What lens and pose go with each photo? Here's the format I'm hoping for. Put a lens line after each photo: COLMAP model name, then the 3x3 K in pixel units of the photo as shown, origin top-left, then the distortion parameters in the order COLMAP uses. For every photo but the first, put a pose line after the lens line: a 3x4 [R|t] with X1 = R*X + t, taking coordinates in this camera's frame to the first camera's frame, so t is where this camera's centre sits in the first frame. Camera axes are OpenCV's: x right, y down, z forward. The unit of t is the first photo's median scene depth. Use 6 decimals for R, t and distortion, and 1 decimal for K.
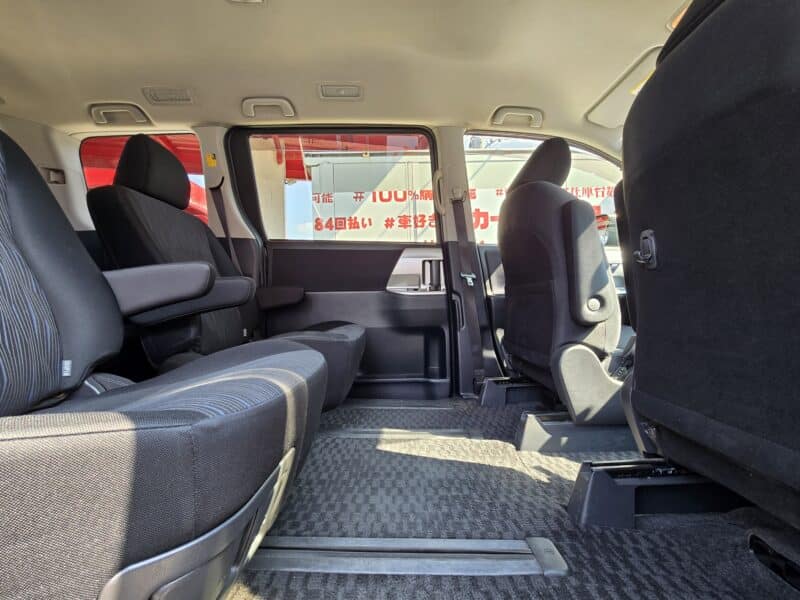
lens RADIAL K [[327.0, 0, 398.5], [0, 327.0, 295.4], [0, 0, 1]] dist [-0.005455, 0.000111]
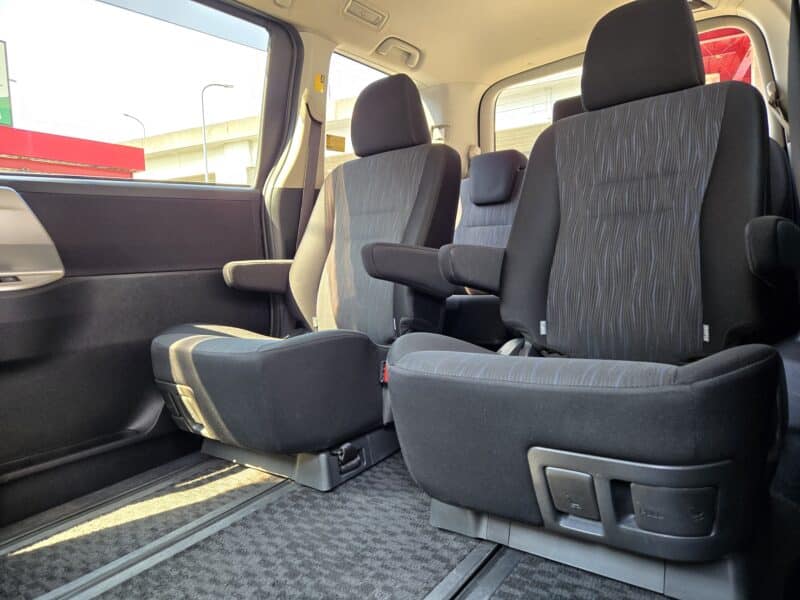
lens RADIAL K [[540.7, 0, 400.0], [0, 540.7, 300.0], [0, 0, 1]] dist [0.020432, -0.005231]
pose [[-0.603003, 0.125148, -0.787861, 0.747993], [0.090173, 0.991981, 0.088556, -0.067087], [0.792626, -0.017644, -0.609452, 2.389649]]
